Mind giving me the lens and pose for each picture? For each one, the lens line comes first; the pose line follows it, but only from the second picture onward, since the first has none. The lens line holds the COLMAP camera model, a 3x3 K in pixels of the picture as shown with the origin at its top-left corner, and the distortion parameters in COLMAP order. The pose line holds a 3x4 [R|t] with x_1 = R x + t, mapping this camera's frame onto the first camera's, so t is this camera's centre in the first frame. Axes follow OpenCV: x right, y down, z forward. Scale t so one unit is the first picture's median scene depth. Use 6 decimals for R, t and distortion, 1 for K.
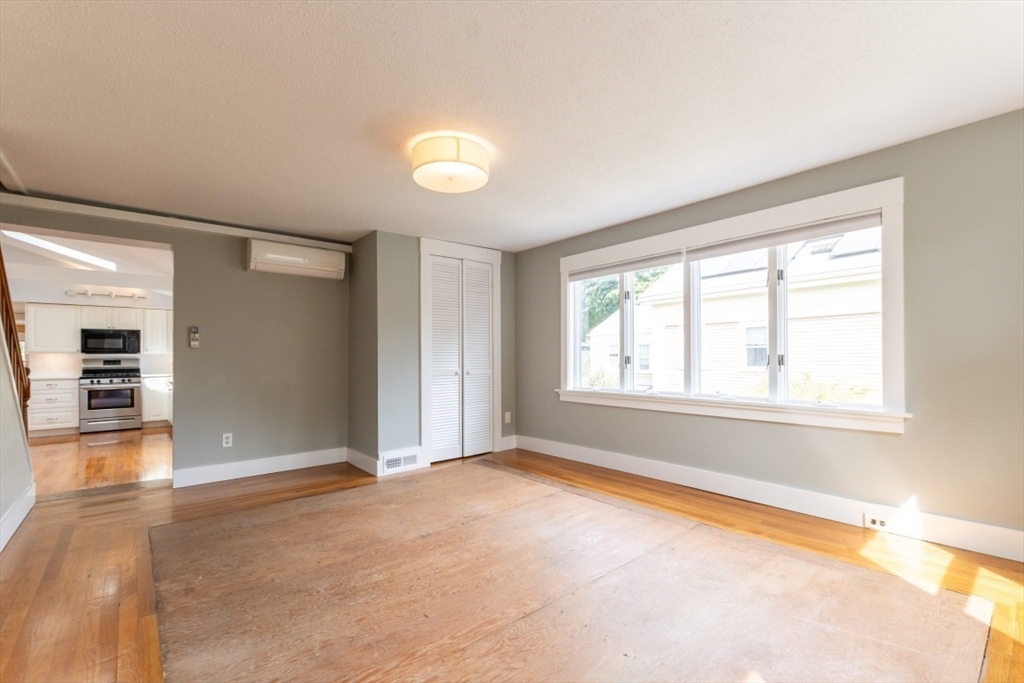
lens RADIAL K [[450.0, 0, 513.8], [0, 450.0, 348.0], [0, 0, 1]] dist [-0.000024, -0.000140]
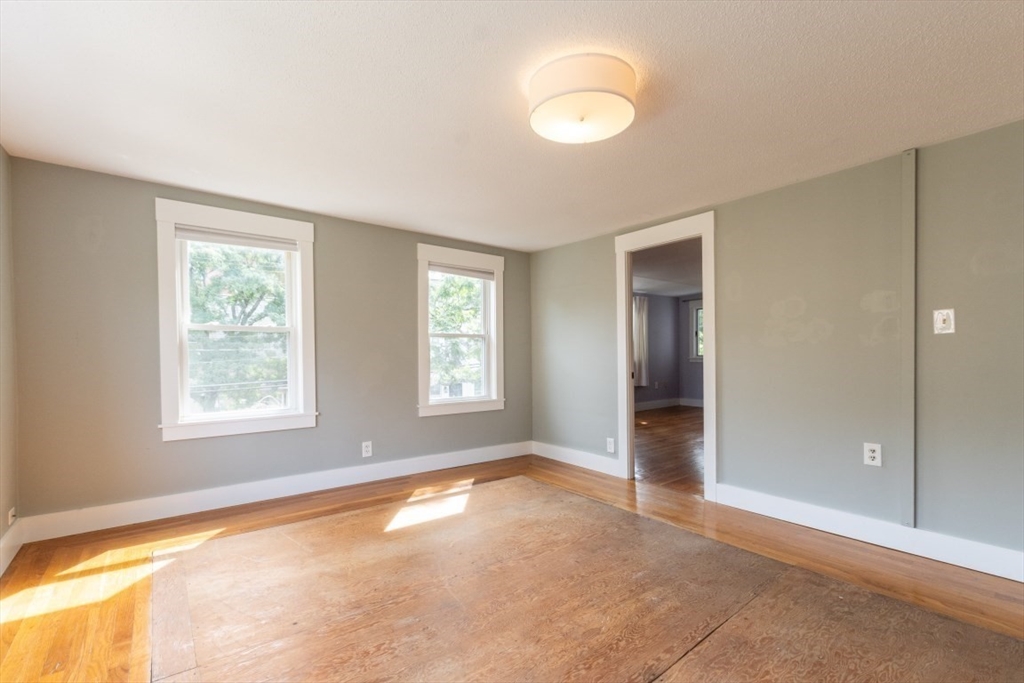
lens RADIAL K [[452.0, 0, 513.0], [0, 452.0, 360.0], [0, 0, 1]] dist [0.001853, 0.000028]
pose [[-0.999037, 0.015142, 0.041179, -0.036666], [0.014953, 0.999876, -0.004897, 0.006347], [-0.041248, -0.004276, -0.999140, 1.195379]]
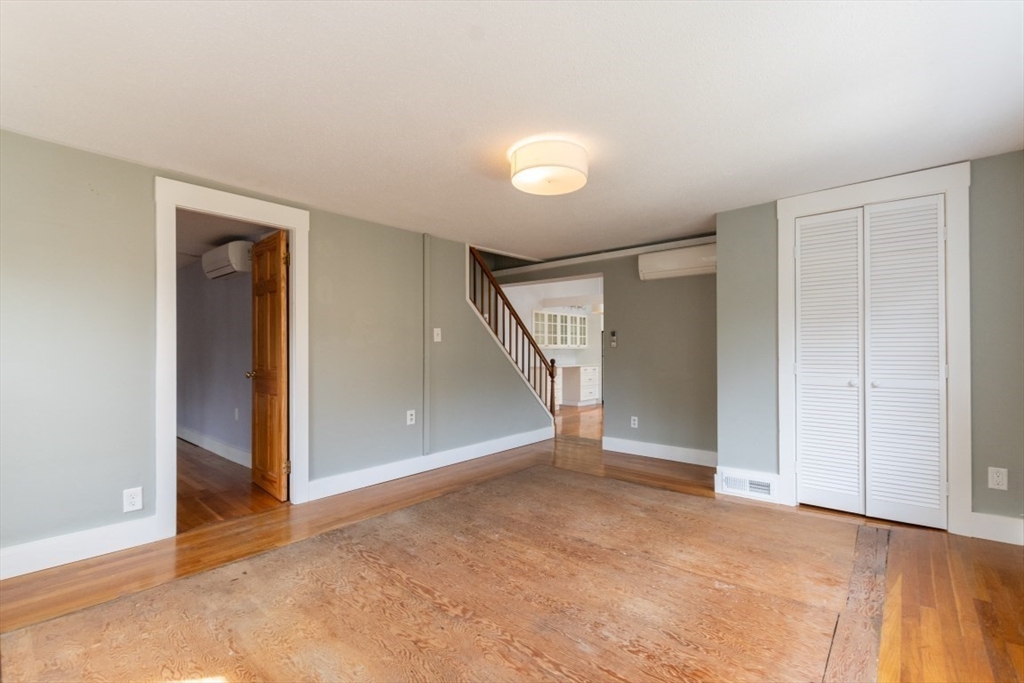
lens RADIAL K [[450.0, 0, 513.8], [0, 450.0, 348.0], [0, 0, 1]] dist [-0.000024, -0.000140]
pose [[0.156675, 0.003268, -0.987645, 0.569782], [0.019352, 0.999792, 0.006378, -0.012927], [0.987461, -0.020113, 0.156579, 0.527439]]
